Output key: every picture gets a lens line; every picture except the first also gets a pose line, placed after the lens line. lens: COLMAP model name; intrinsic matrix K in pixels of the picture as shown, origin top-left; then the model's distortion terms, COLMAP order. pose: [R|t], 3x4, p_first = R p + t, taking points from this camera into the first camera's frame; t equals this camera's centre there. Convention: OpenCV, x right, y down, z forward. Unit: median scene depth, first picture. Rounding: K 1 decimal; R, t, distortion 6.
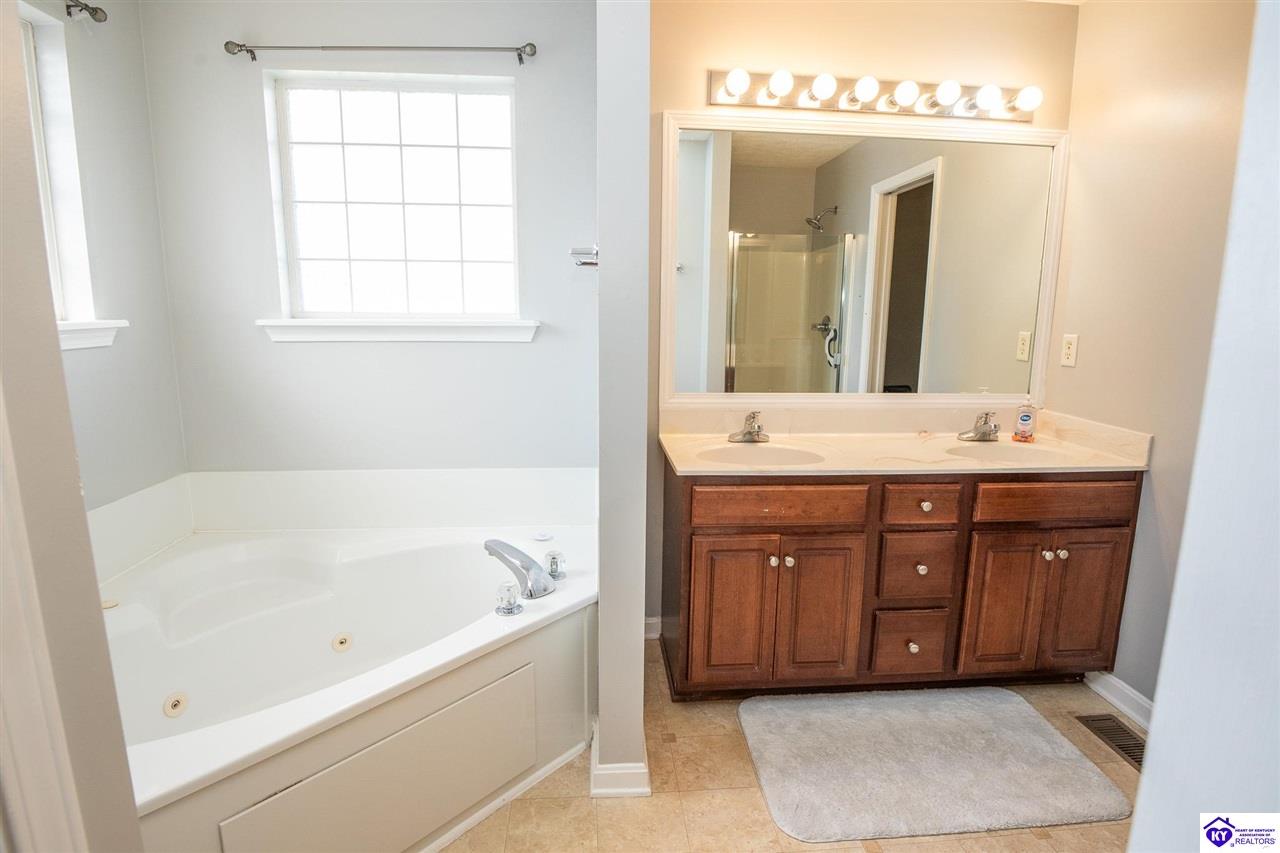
lens RADIAL K [[626.2, 0, 647.5], [0, 626.2, 420.1], [0, 0, 1]] dist [-0.000089, 0.002834]
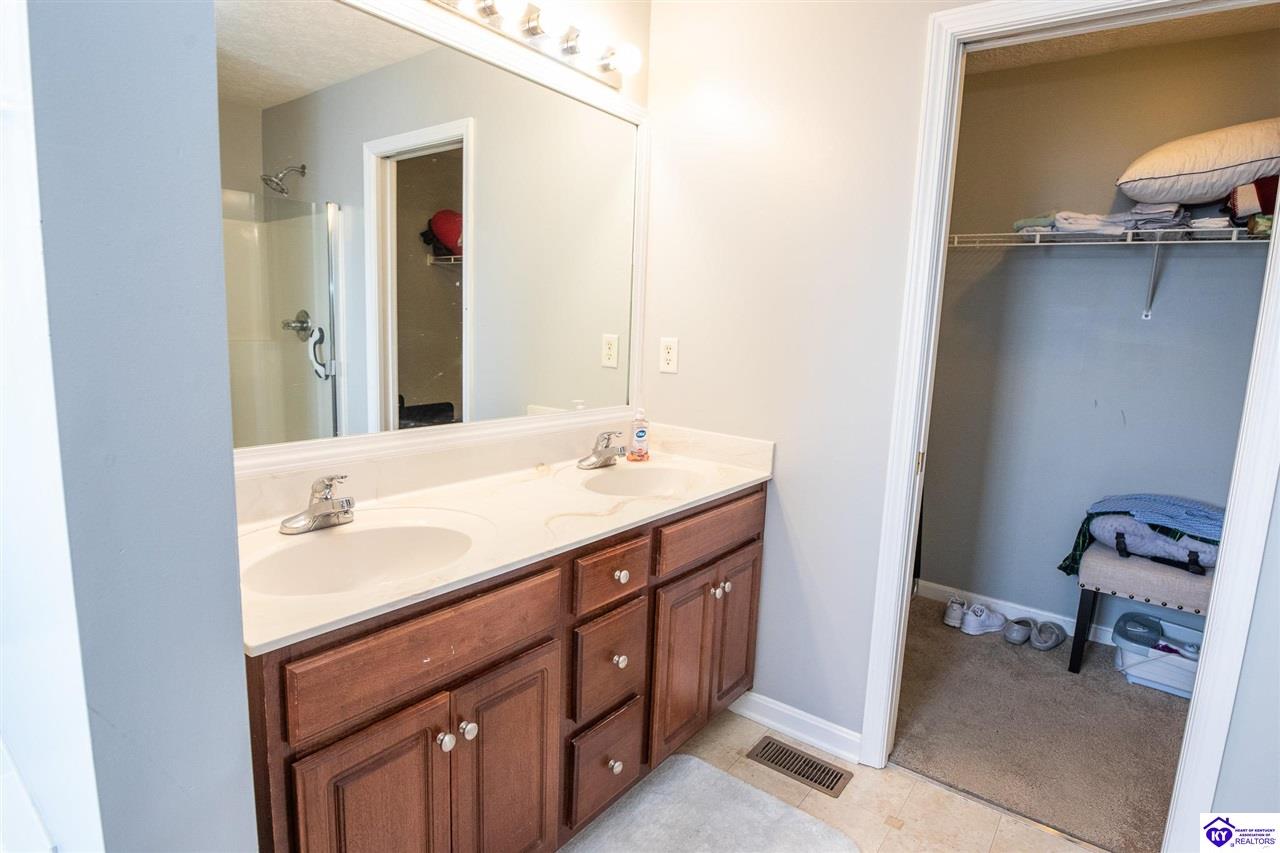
lens RADIAL K [[670.2, 0, 641.7], [0, 670.2, 428.6], [0, 0, 1]] dist [-0.019448, -0.000285]
pose [[0.681082, -0.101002, 0.725208, -0.071505], [0.096144, 0.994201, 0.048171, -0.056802], [-0.725868, 0.036916, 0.686843, 0.367113]]
